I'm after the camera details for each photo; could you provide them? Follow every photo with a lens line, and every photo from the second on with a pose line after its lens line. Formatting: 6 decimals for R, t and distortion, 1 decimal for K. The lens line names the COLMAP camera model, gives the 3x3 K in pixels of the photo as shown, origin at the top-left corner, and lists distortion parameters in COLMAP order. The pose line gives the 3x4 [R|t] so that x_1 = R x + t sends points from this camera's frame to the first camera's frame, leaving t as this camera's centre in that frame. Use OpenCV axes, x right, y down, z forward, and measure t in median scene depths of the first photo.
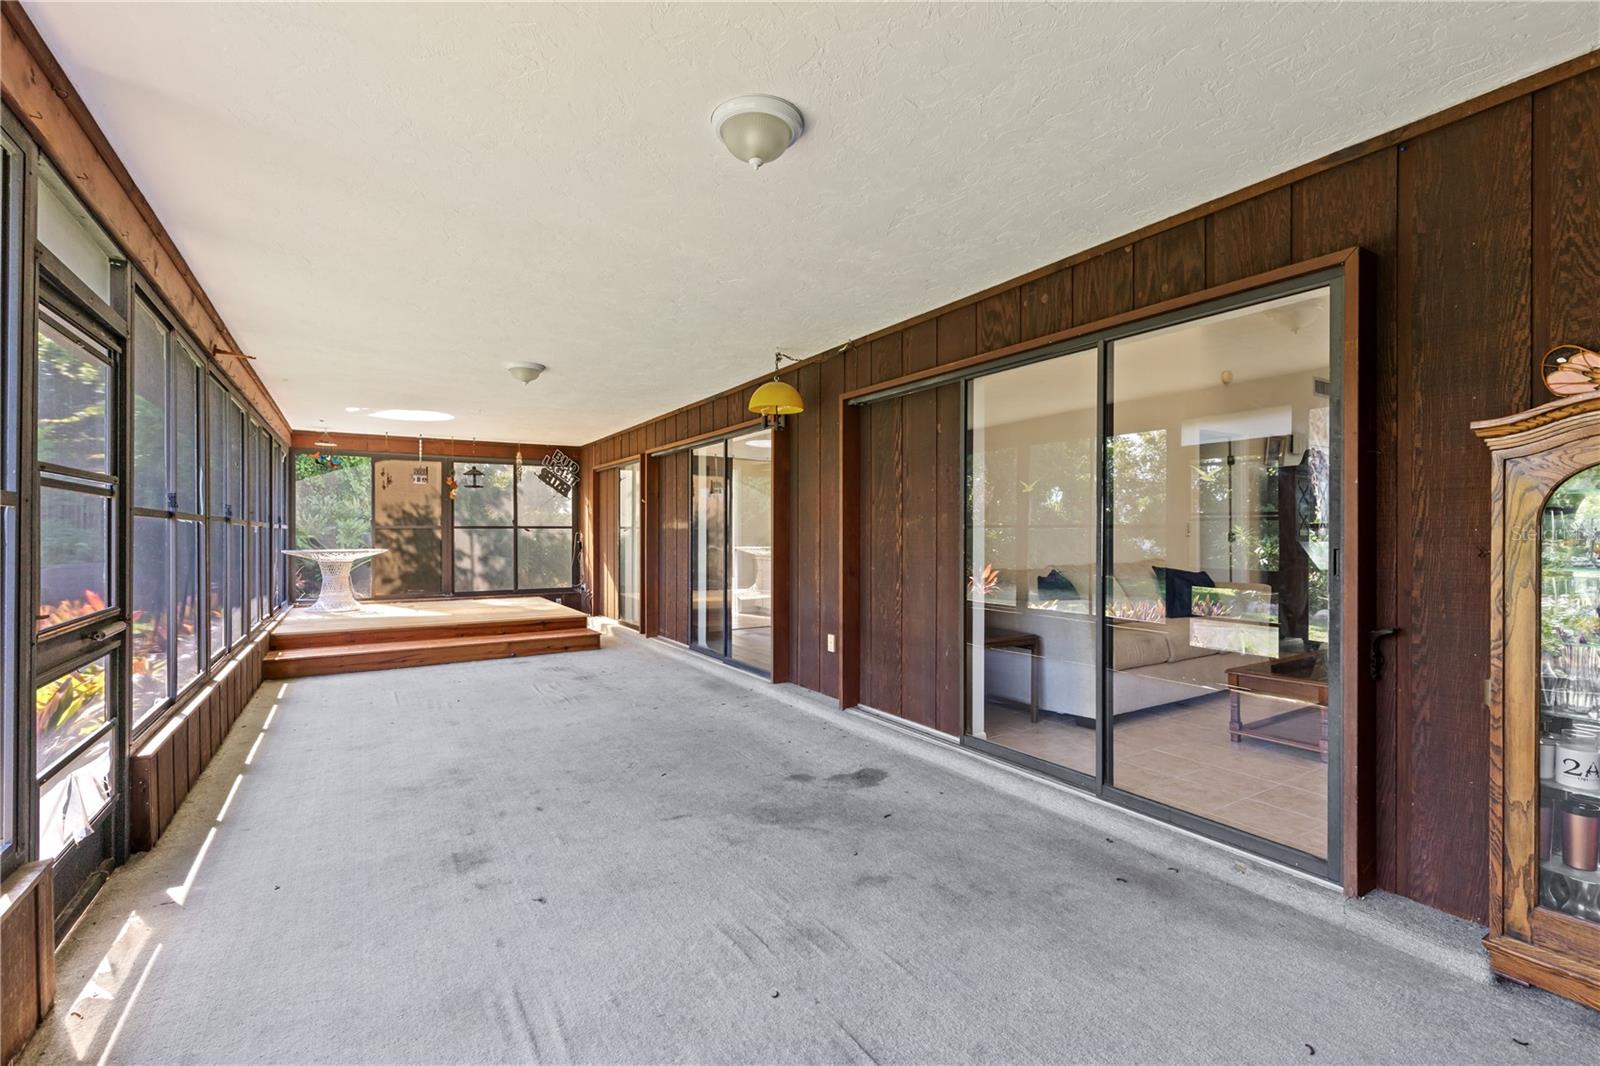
lens RADIAL K [[713.2, 0, 800.0], [0, 713.2, 533.0], [0, 0, 1]] dist [0.008387, -0.000546]
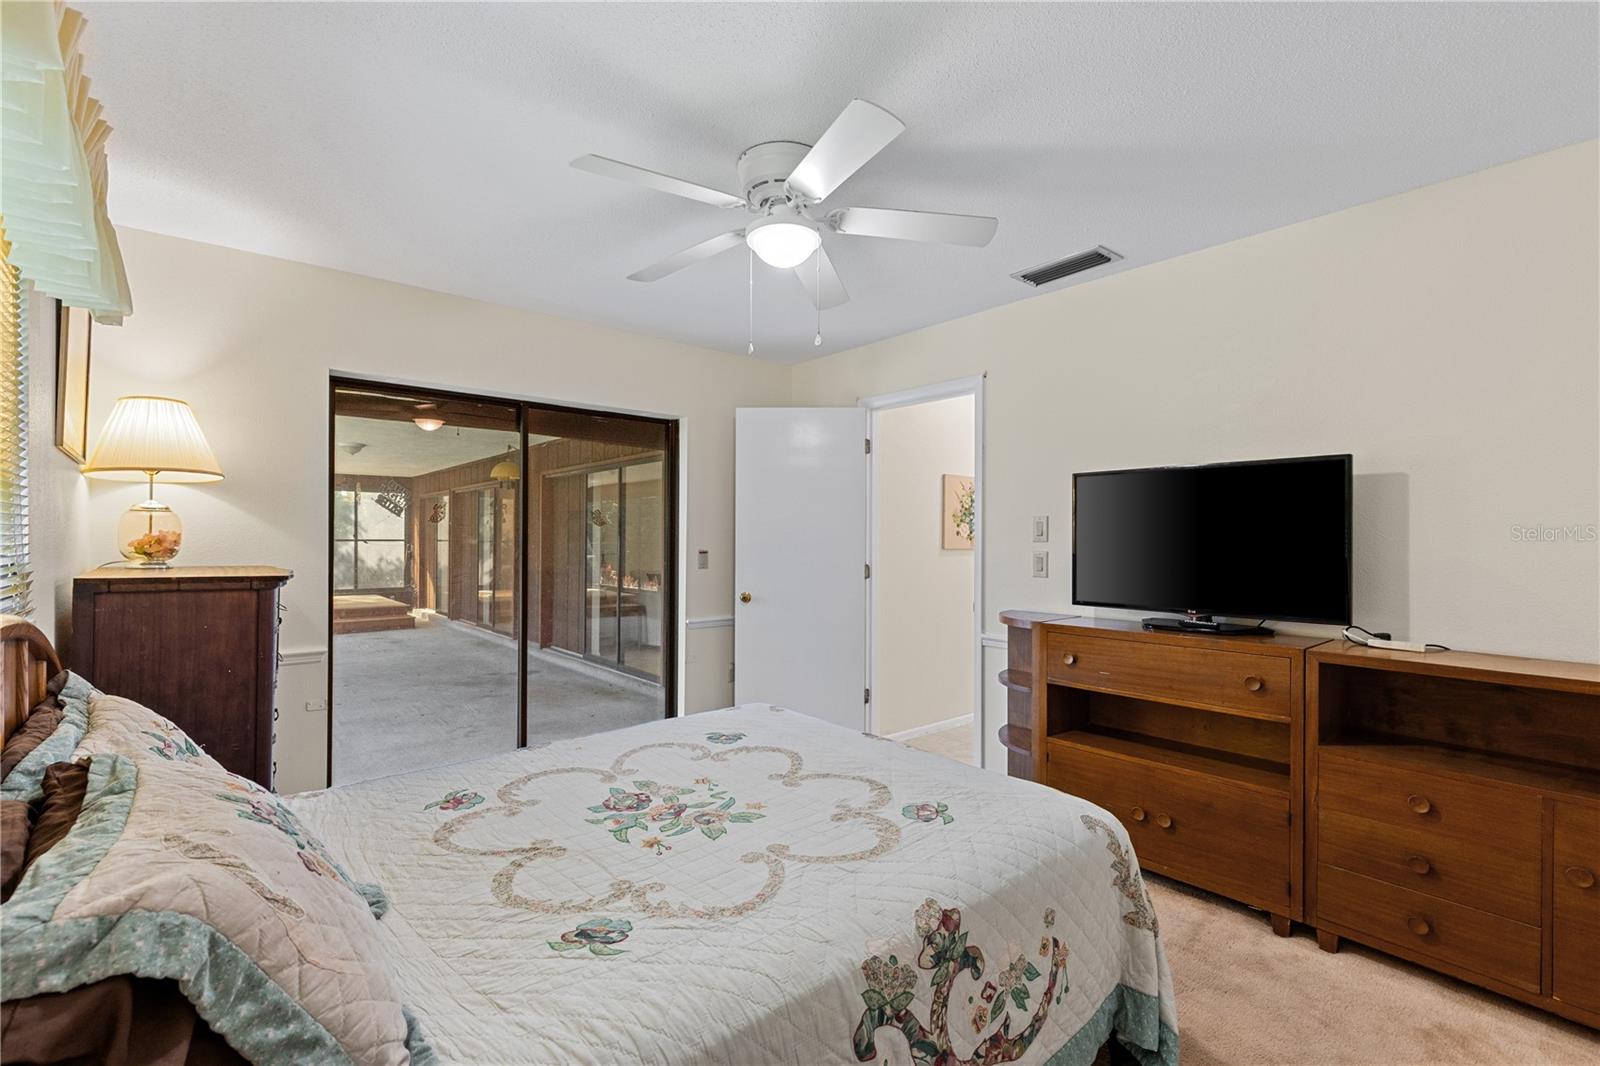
lens RADIAL K [[717.1, 0, 797.4], [0, 717.1, 534.8], [0, 0, 1]] dist [0.014235, -0.000286]
pose [[0.989103, 0.004645, 0.147150, 0.230258], [-0.003640, 0.999968, -0.007095, -0.014042], [-0.147178, 0.006482, 0.989089, -0.466982]]
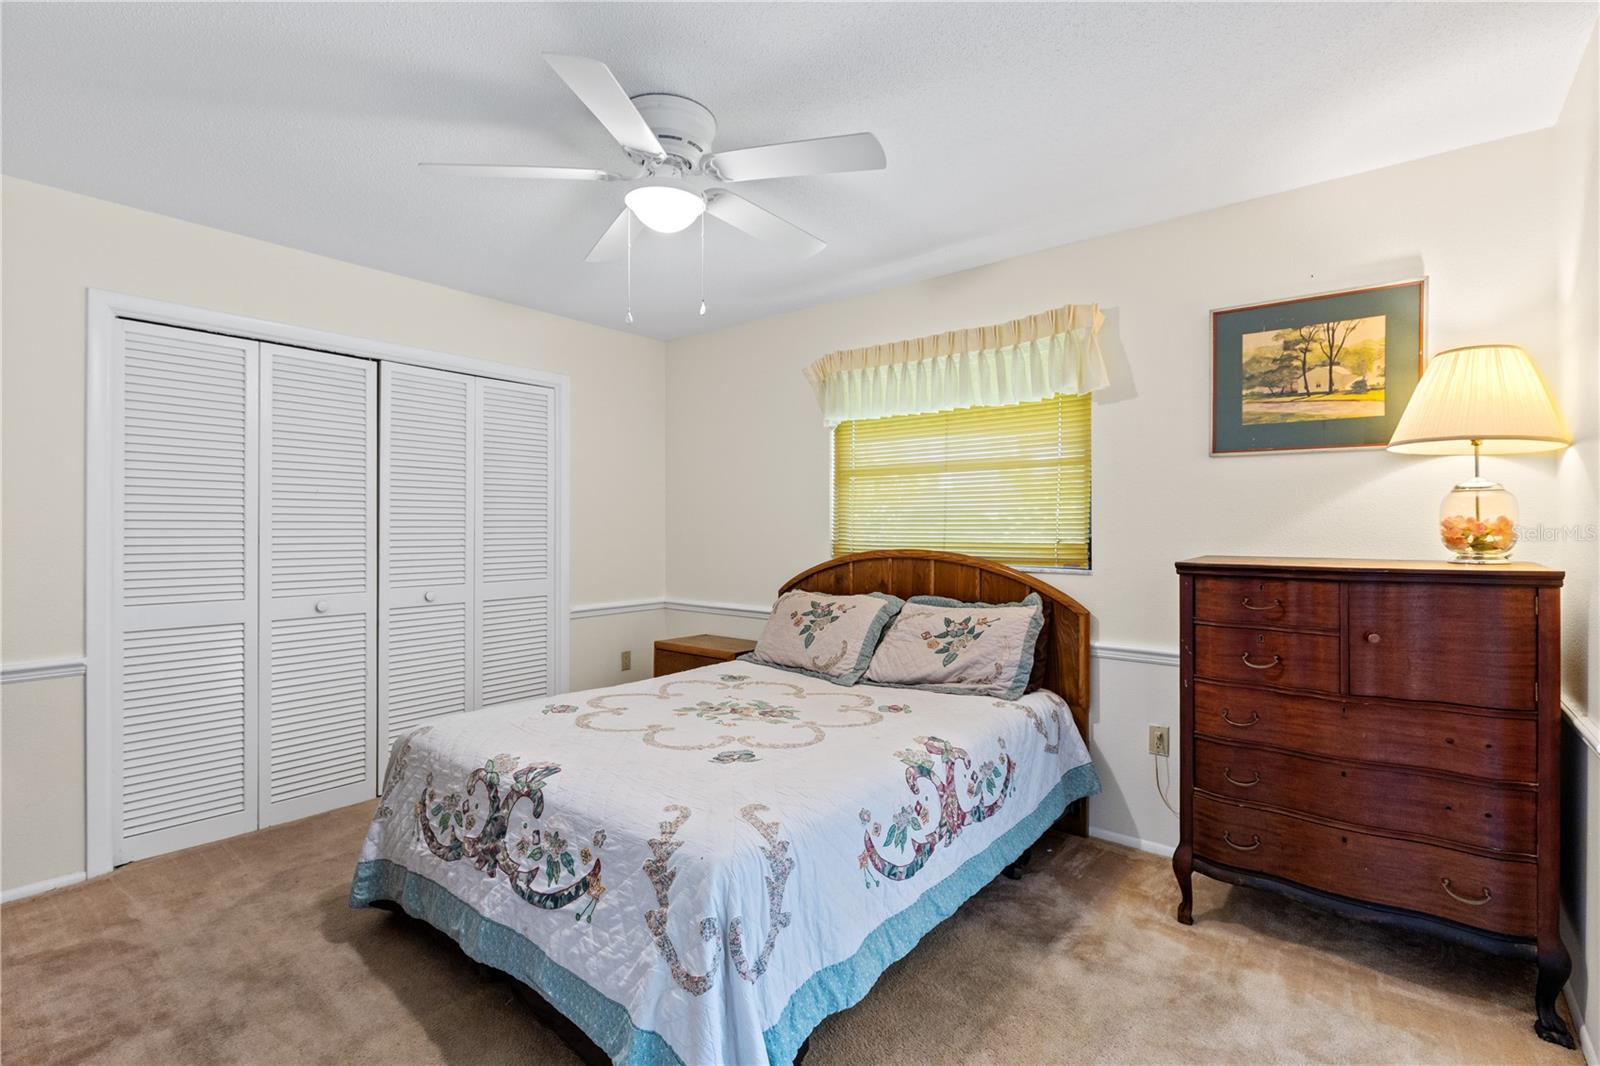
lens RADIAL K [[720.6, 0, 800.5], [0, 720.6, 526.5], [0, 0, 1]] dist [-0.001338, -0.000103]
pose [[-0.943815, -0.001885, -0.330470, 0.298402], [-0.002228, 0.999997, 0.000658, -0.012990], [0.330468, 0.001357, -0.943816, 0.022141]]
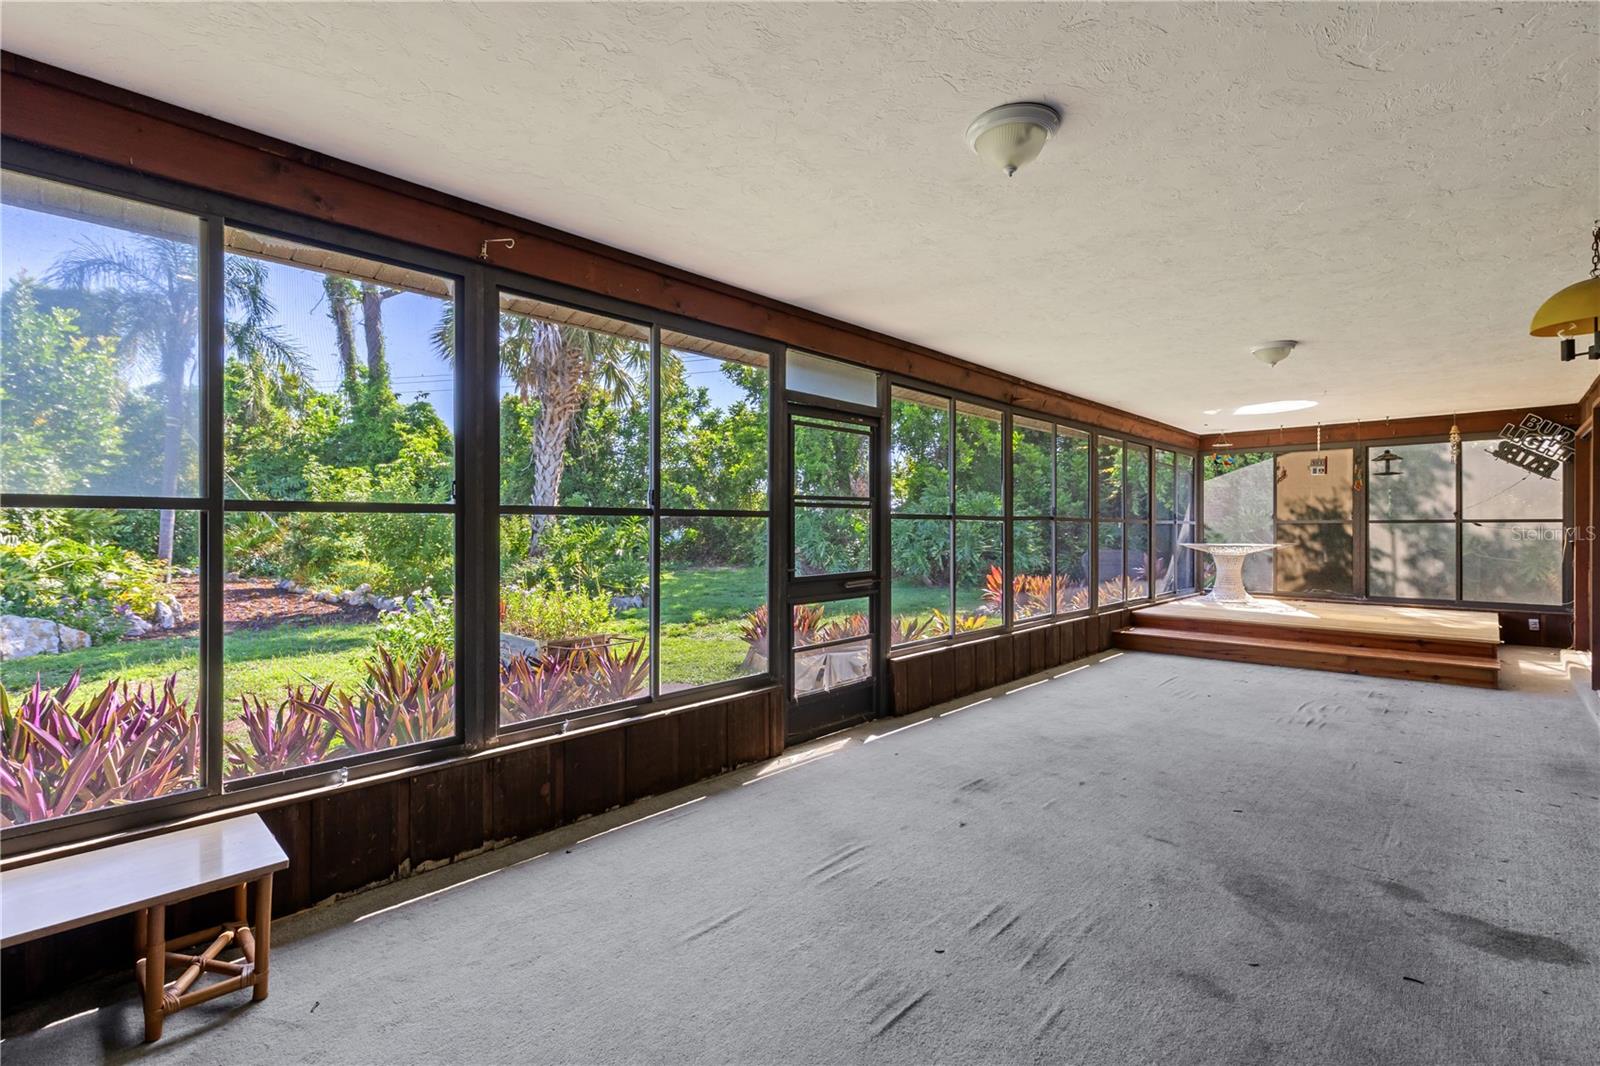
lens RADIAL K [[717.1, 0, 797.4], [0, 717.1, 534.8], [0, 0, 1]] dist [0.014235, -0.000286]
pose [[0.255609, 0.008558, -0.966742, 0.220623], [-0.000183, 0.999961, 0.008804, -0.000532], [0.966780, -0.002073, 0.255601, 0.115209]]
